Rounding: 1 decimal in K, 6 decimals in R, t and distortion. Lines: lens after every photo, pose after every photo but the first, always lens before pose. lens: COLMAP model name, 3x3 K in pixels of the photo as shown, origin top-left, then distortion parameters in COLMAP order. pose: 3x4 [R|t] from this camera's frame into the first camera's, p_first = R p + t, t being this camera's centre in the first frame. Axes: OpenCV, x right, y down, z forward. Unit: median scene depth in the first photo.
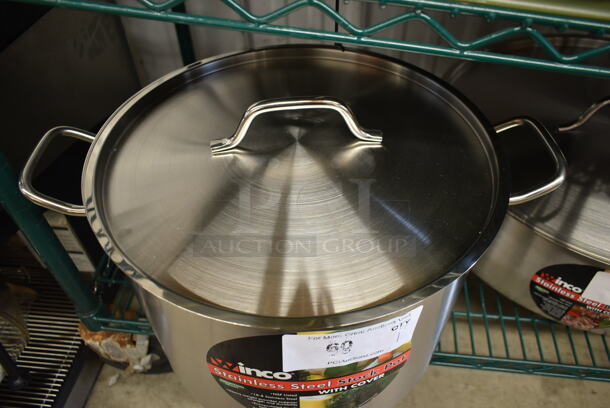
lens RADIAL K [[454.8, 0, 305.0], [0, 454.8, 204.0], [0, 0, 1]] dist [-0.006920, 0.000416]
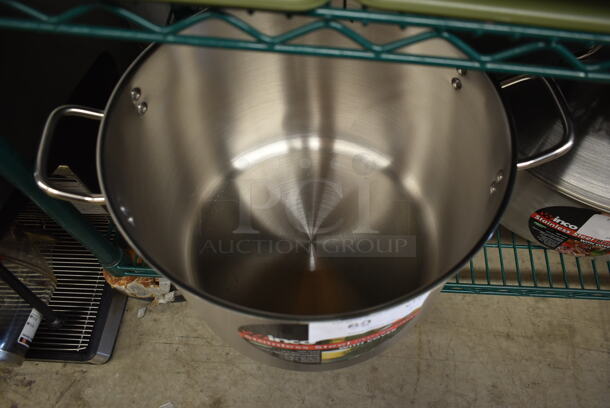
lens RADIAL K [[454.8, 0, 305.0], [0, 454.8, 204.0], [0, 0, 1]] dist [-0.006920, 0.000416]
pose [[0.998475, -0.054947, 0.005335, -0.027091], [0.052069, 0.969439, 0.239745, -0.138665], [-0.018345, -0.239102, 0.970821, -0.005528]]
